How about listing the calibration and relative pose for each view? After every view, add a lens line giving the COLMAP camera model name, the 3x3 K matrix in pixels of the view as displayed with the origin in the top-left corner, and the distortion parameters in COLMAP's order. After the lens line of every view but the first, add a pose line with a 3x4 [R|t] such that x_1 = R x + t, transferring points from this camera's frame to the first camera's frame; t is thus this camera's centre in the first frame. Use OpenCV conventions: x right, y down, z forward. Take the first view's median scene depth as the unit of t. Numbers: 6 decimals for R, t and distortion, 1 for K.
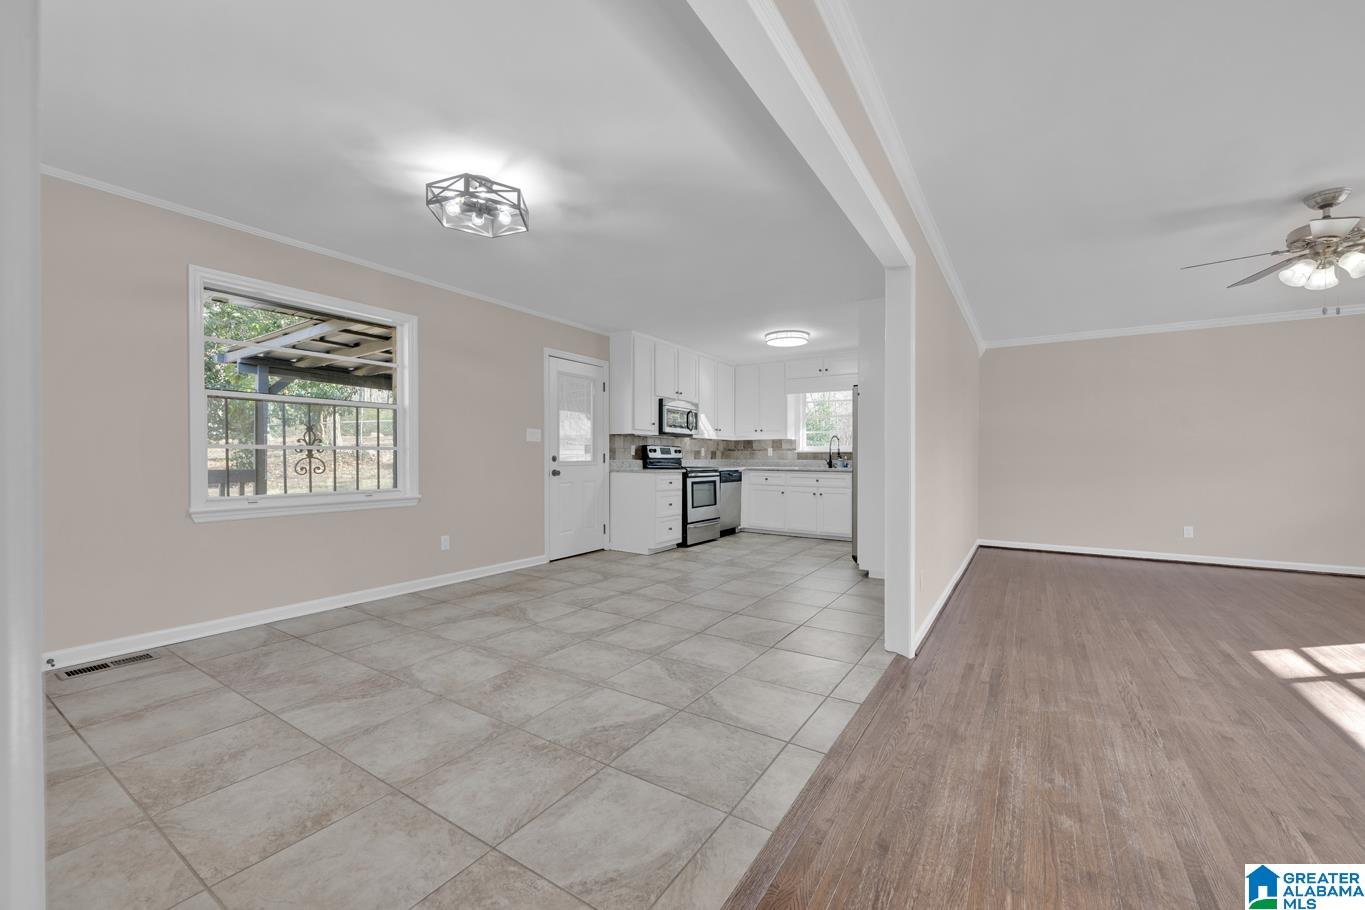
lens RADIAL K [[540.8, 0, 682.2], [0, 540.8, 459.8], [0, 0, 1]] dist [-0.001503, 0.000308]
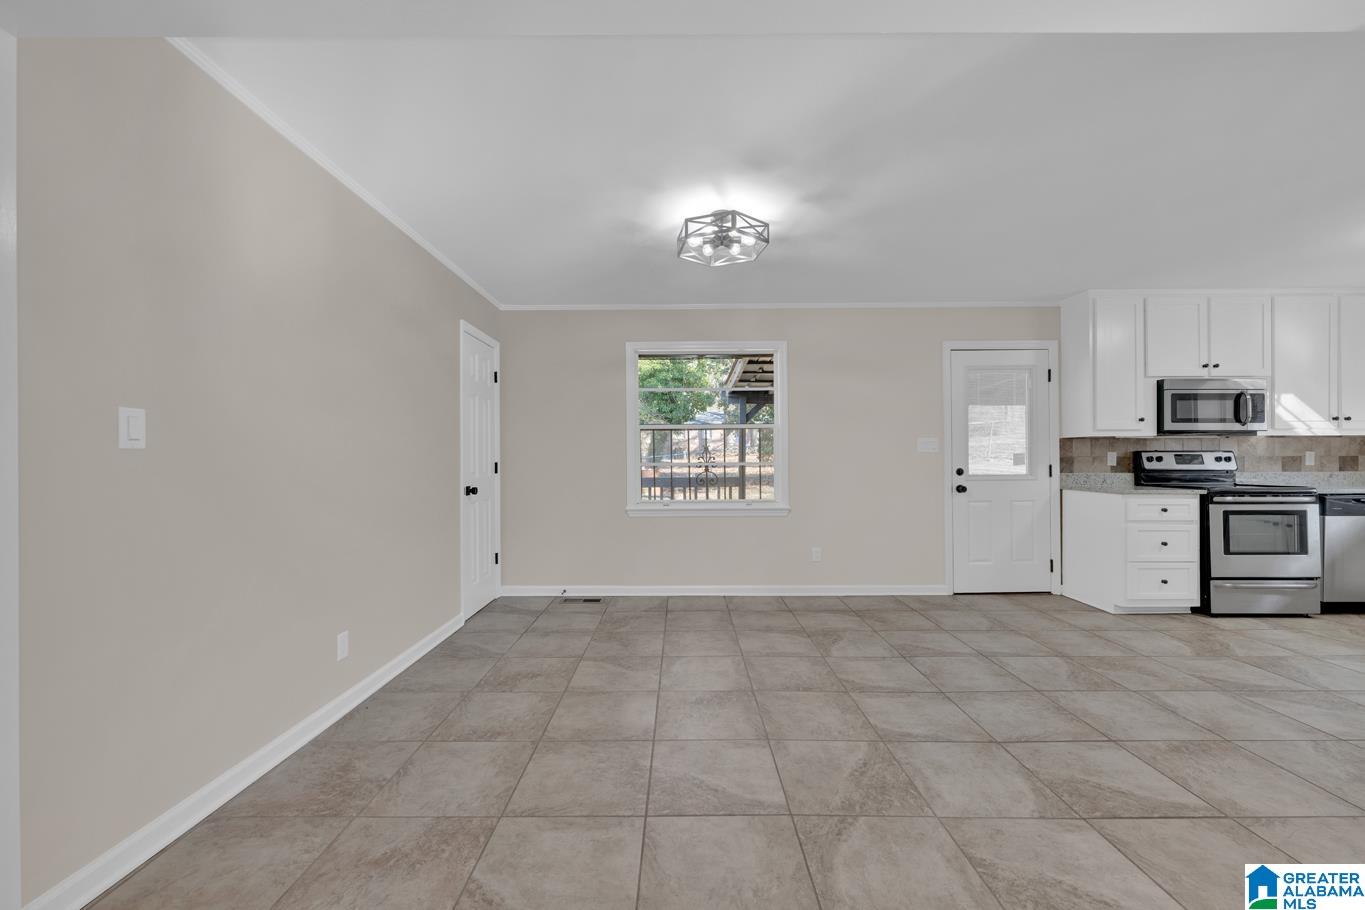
lens RADIAL K [[540.8, 0, 680.7], [0, 540.8, 460.1], [0, 0, 1]] dist [-0.001503, 0.000308]
pose [[0.533858, -0.007046, -0.845545, 0.240876], [0.003441, 0.999975, -0.006160, -0.016845], [0.845567, 0.000379, 0.533869, 0.191092]]
